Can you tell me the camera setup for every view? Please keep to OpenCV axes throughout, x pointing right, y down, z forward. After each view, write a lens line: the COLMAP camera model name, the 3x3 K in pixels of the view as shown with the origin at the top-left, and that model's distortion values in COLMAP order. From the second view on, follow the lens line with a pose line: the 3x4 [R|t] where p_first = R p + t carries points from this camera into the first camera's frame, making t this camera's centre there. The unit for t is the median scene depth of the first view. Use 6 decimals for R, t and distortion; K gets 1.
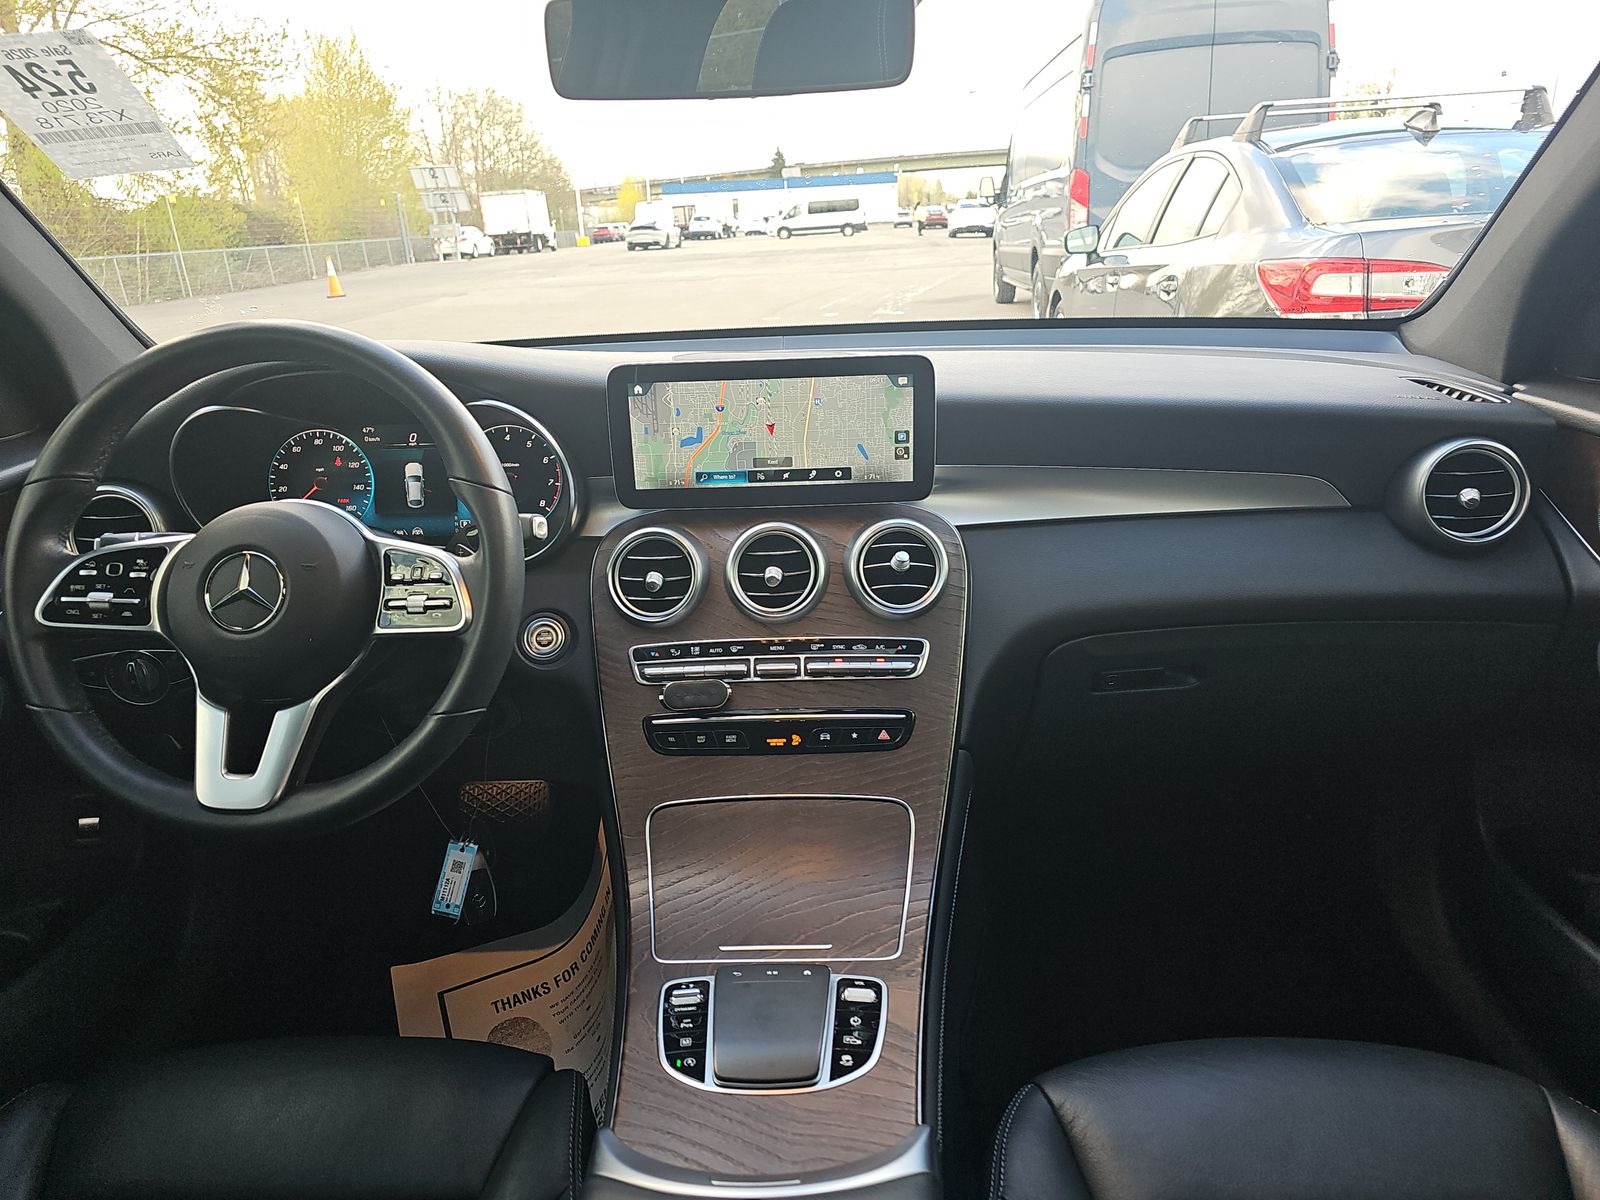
lens RADIAL K [[1059.2, 0, 799.2], [0, 1059.2, 594.4], [0, 0, 1]] dist [0.035336, -0.015021]
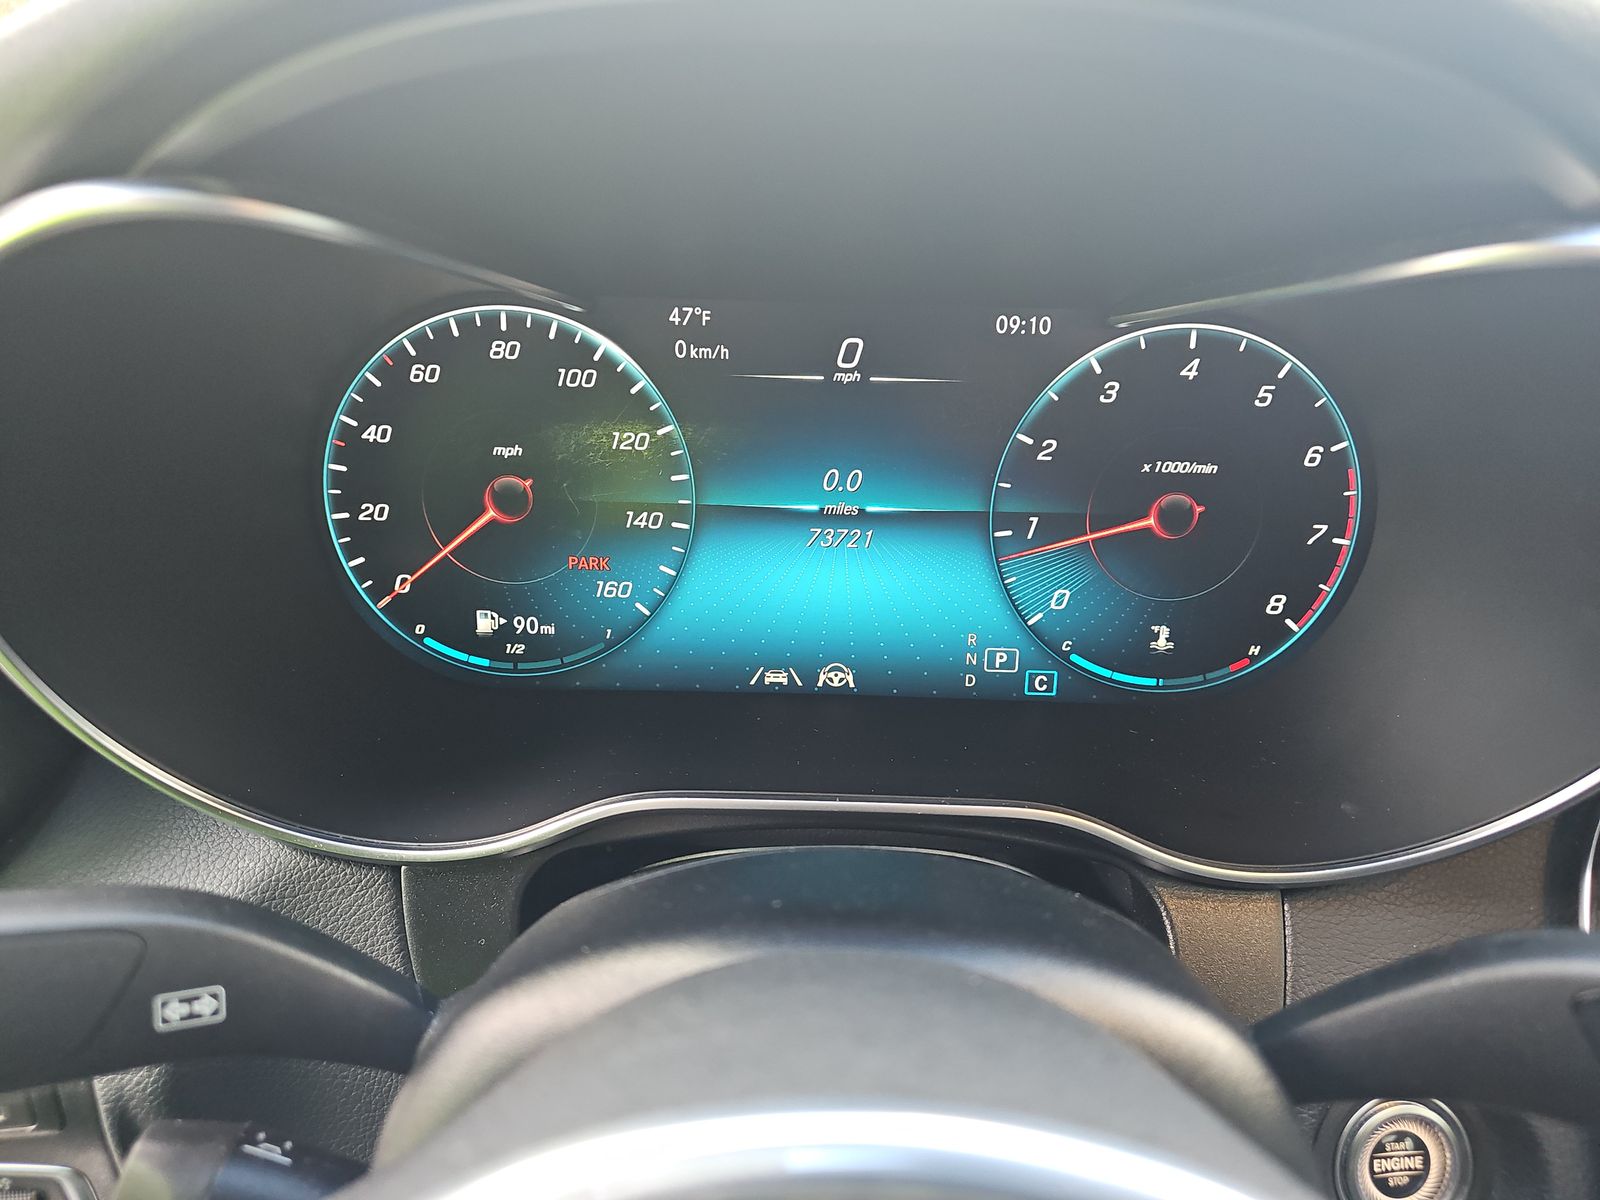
lens RADIAL K [[1059.2, 0, 794.0], [0, 1059.2, 606.1], [0, 0, 1]] dist [0.035336, -0.015021]
pose [[0.998063, 0.042520, 0.045408, -0.388013], [-0.047633, 0.991847, 0.118200, -0.114131], [-0.040012, -0.120134, 0.991951, 0.719315]]
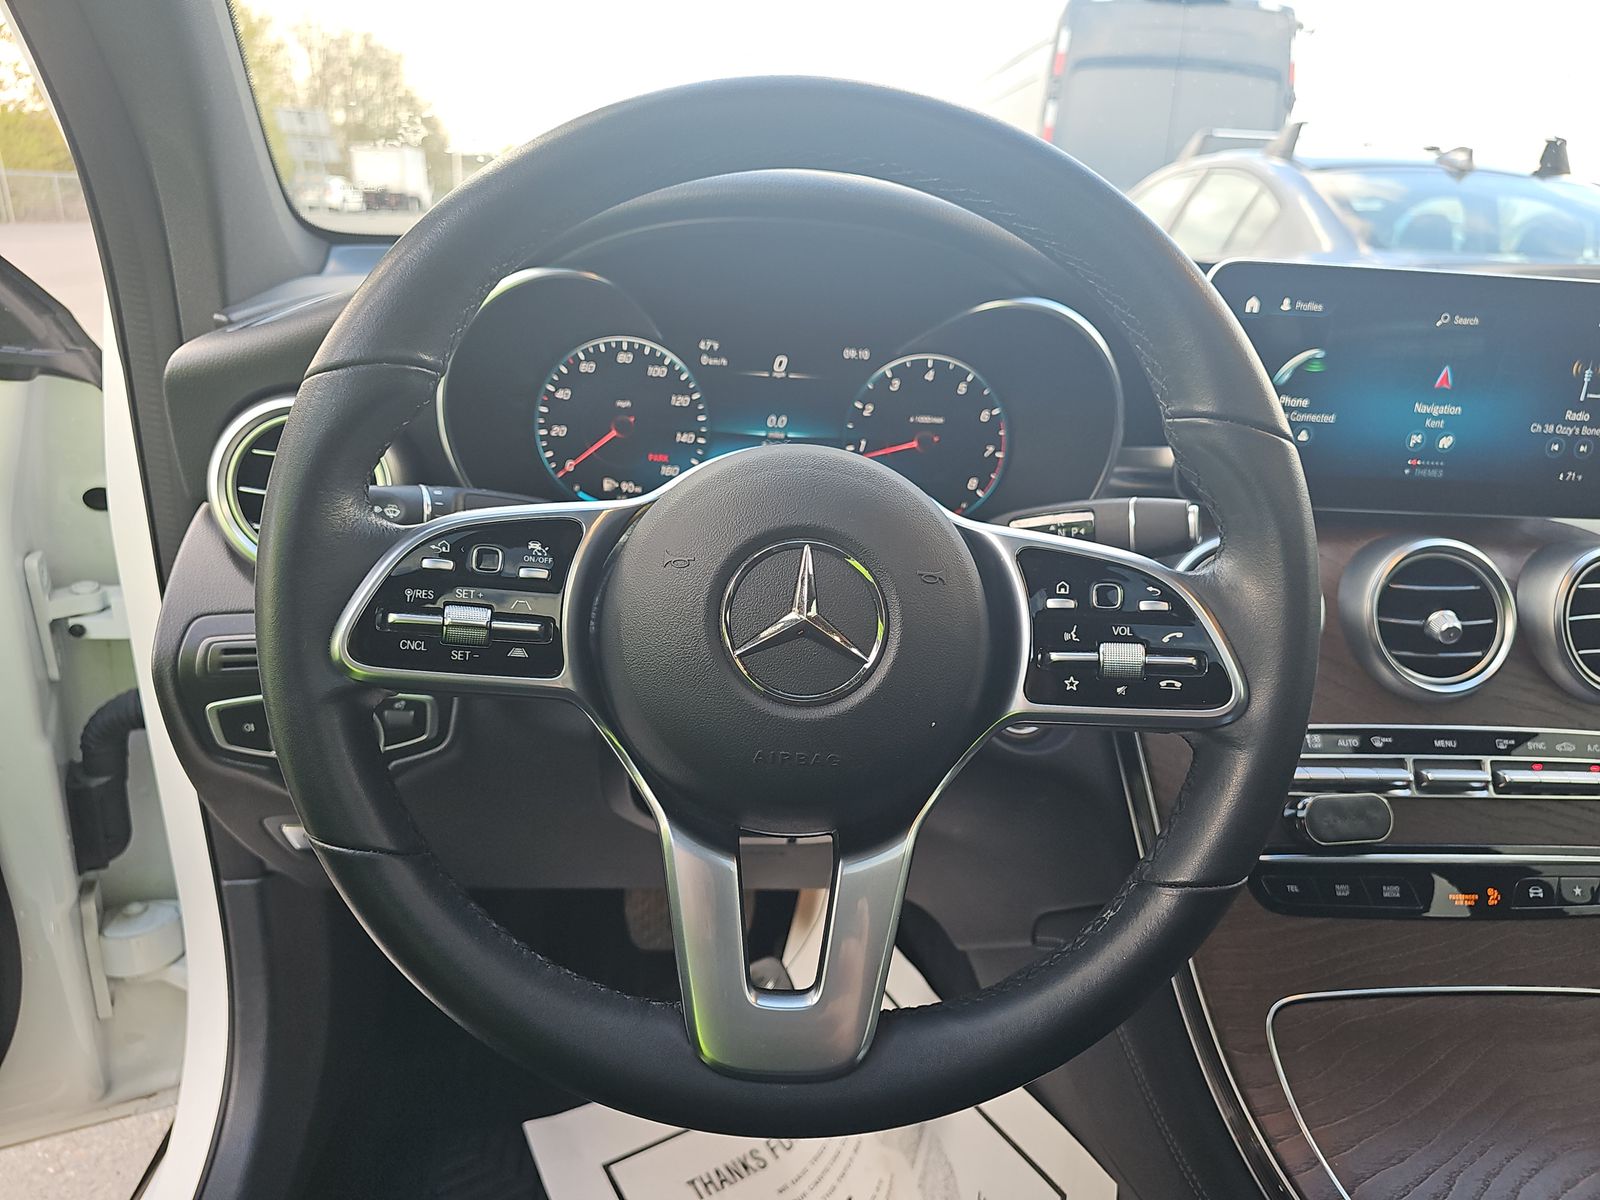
lens RADIAL K [[1059.2, 0, 802.1], [0, 1059.2, 609.3], [0, 0, 1]] dist [0.035336, -0.015021]
pose [[0.989584, 0.055946, 0.132644, -0.425566], [-0.057711, 0.998288, 0.009498, -0.010429], [-0.131885, -0.017054, 0.991118, 0.380625]]
